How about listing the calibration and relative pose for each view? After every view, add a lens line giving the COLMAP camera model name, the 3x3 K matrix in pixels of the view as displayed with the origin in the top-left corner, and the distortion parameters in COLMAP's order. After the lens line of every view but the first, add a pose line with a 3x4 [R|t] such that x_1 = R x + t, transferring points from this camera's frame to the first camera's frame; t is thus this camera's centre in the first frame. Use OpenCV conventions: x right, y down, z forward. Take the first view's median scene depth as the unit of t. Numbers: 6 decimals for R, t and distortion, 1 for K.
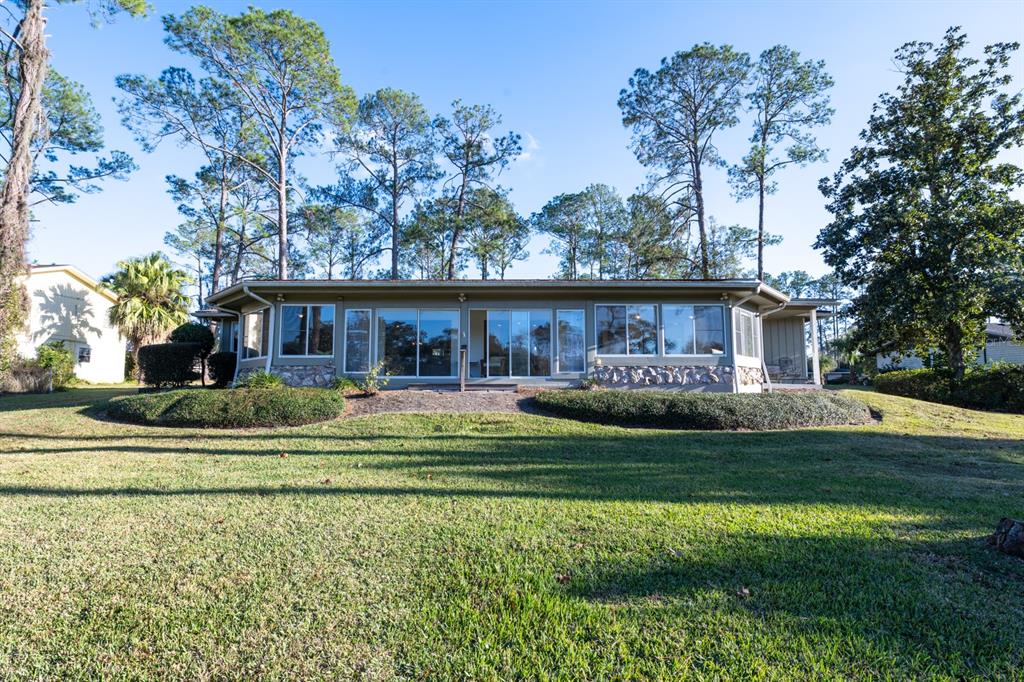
lens RADIAL K [[408.7, 0, 509.9], [0, 408.7, 348.2], [0, 0, 1]] dist [-0.004924, -0.000369]
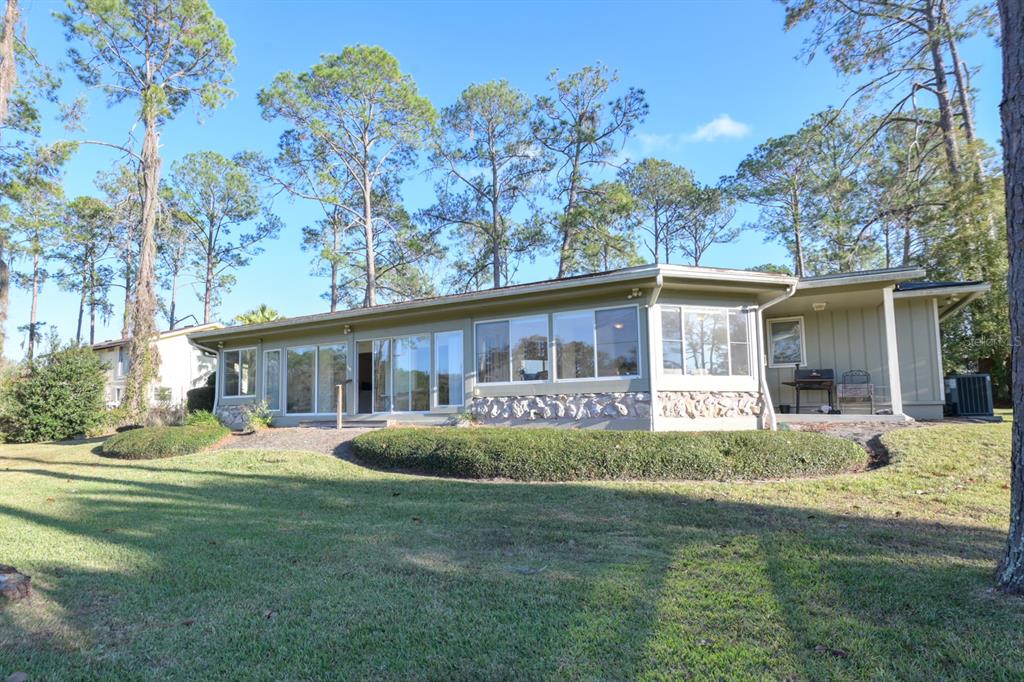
lens RADIAL K [[514.7, 0, 512.4], [0, 514.7, 364.3], [0, 0, 1]] dist [0.001684, 0.000148]
pose [[0.884409, -0.058334, -0.463052, 0.649669], [0.053511, 0.998289, -0.023557, 0.004825], [0.463634, -0.003944, 0.886018, 0.097696]]
